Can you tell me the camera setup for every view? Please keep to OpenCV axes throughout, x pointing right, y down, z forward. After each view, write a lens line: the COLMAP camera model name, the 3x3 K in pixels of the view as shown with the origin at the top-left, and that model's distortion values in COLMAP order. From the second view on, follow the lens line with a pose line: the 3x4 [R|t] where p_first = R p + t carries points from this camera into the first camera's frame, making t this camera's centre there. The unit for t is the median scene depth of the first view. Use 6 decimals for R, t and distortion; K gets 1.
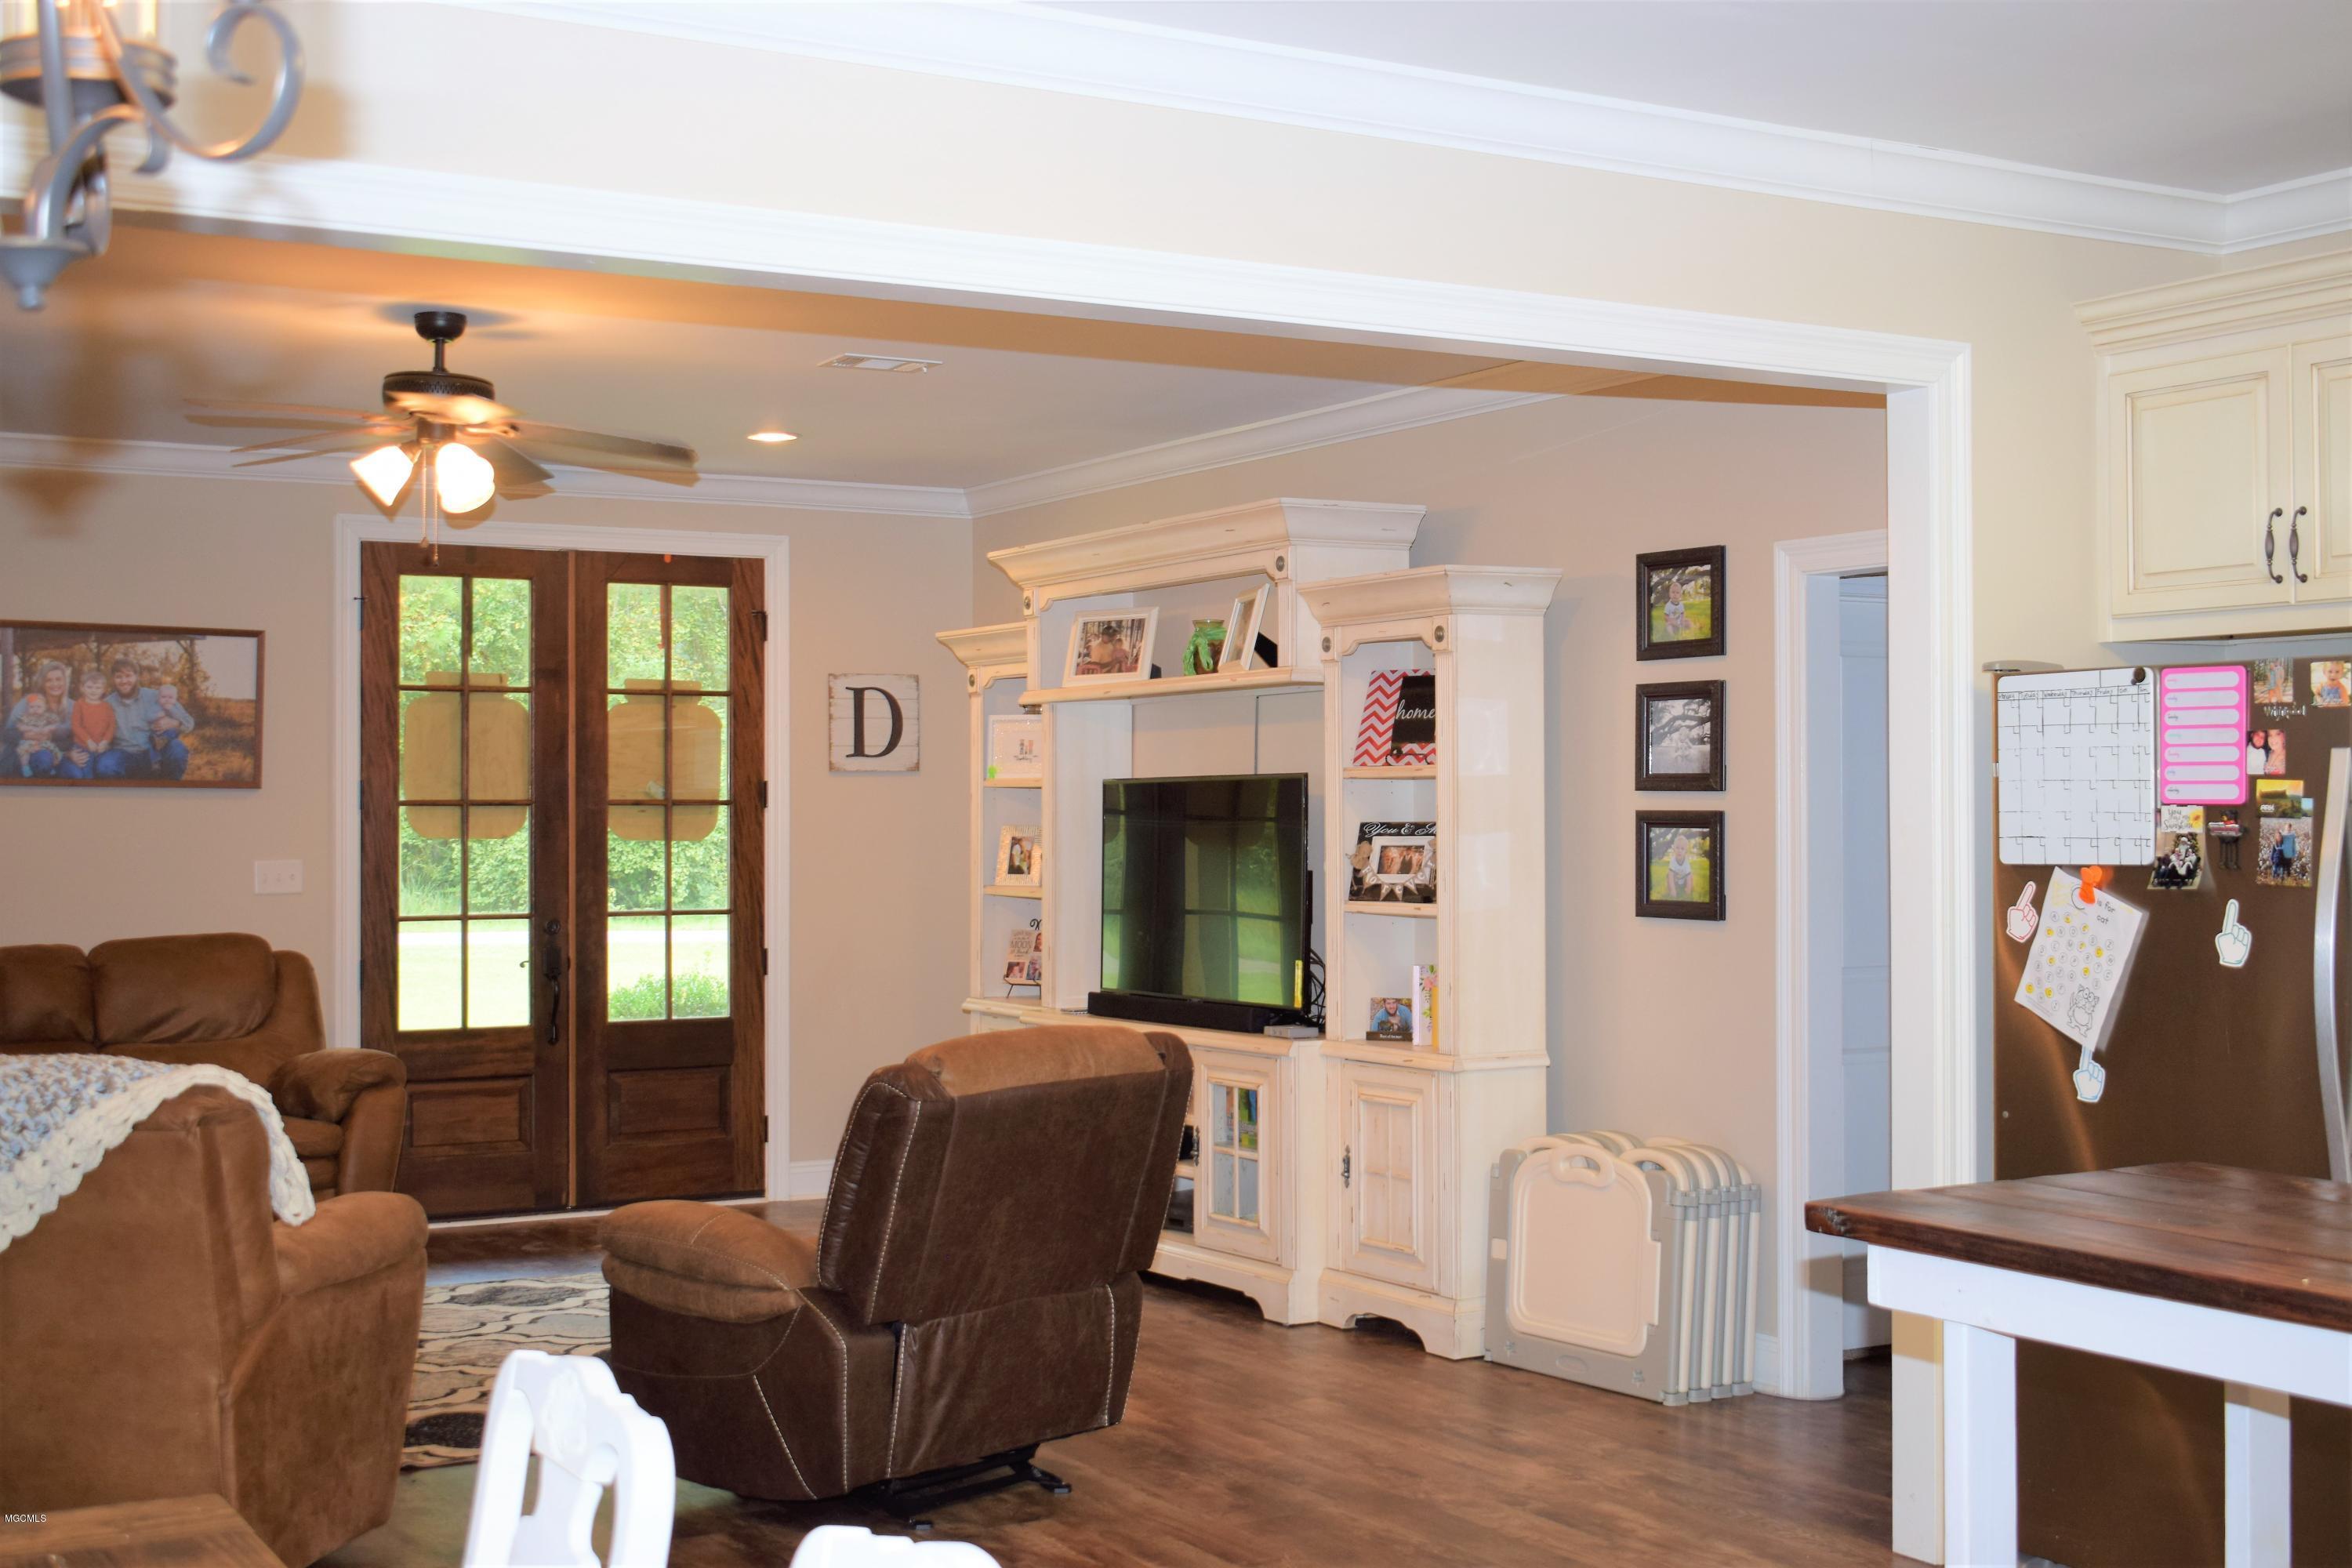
lens RADIAL K [[2808.7, 0, 1176.0], [0, 2808.7, 784.0], [0, 0, 1]] dist [-0.005645, -0.016135]
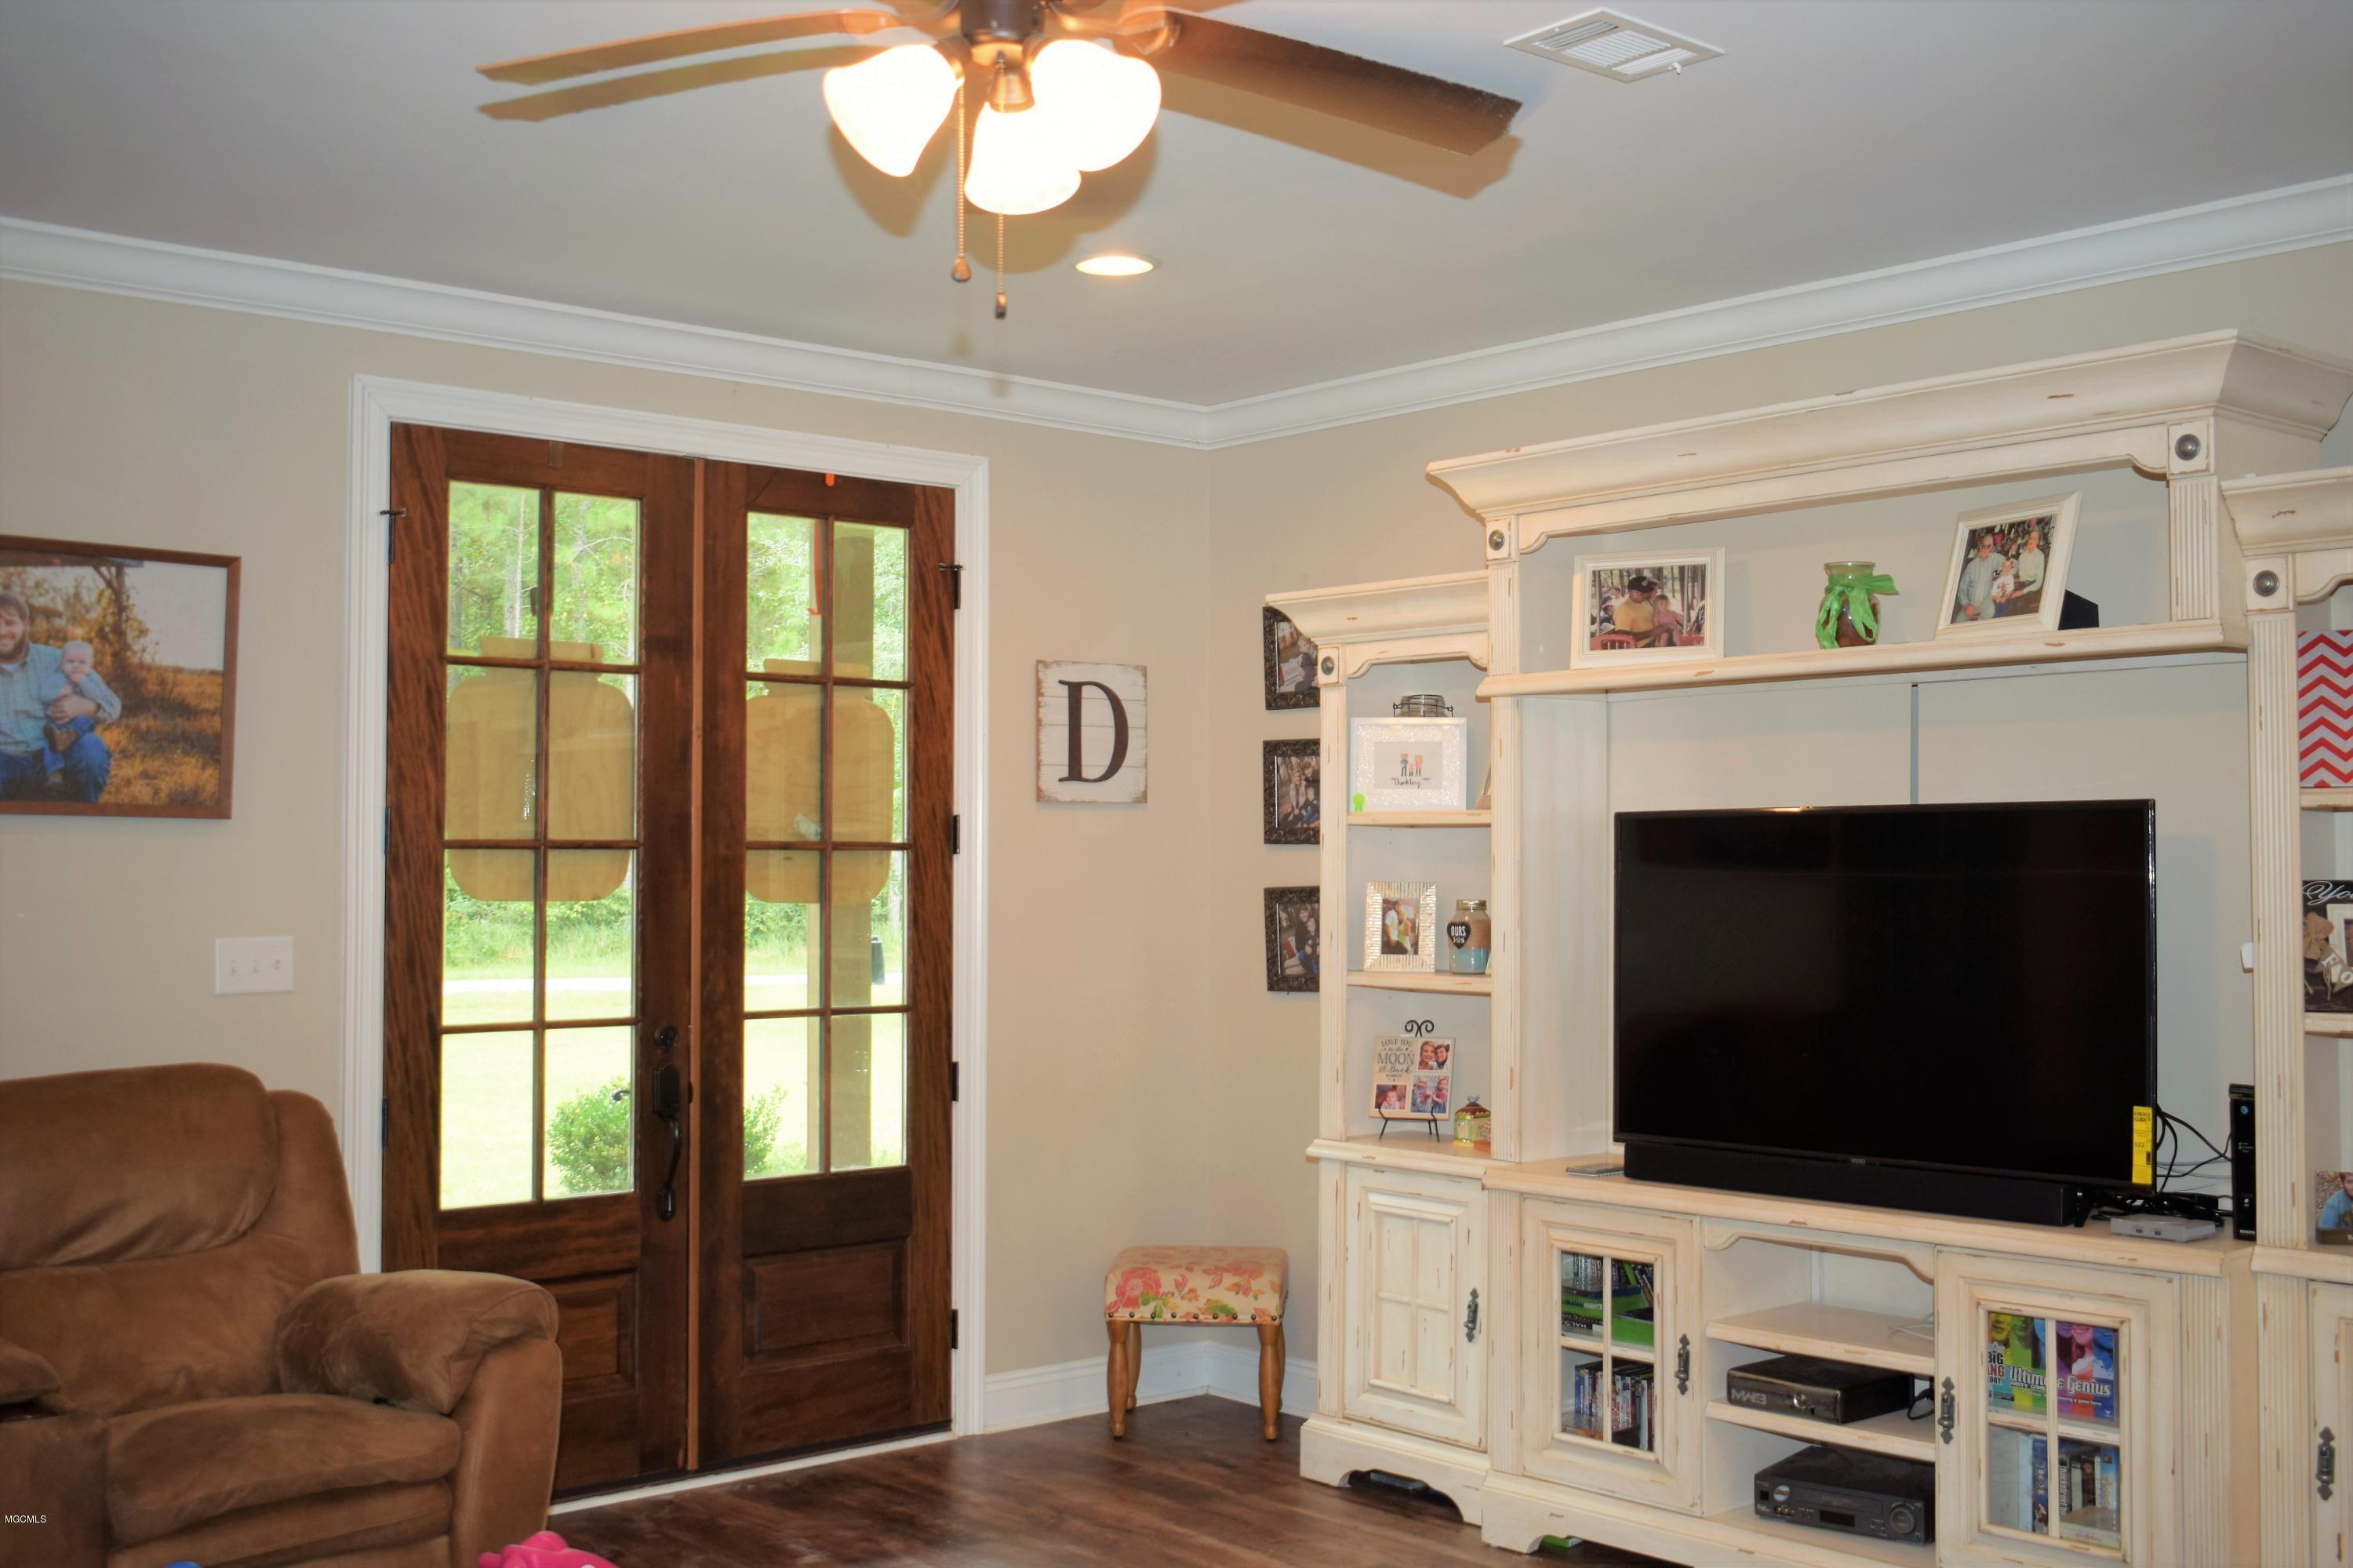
lens RADIAL K [[2460.1, 0, 1176.5], [0, 2460.1, 784.0], [0, 0, 1]] dist [-0.011514, 0.000023]
pose [[0.981125, 0.009338, 0.193149, -0.219851], [-0.005168, 0.999743, -0.022080, 0.004579], [-0.193306, 0.020665, 0.980921, 0.426916]]
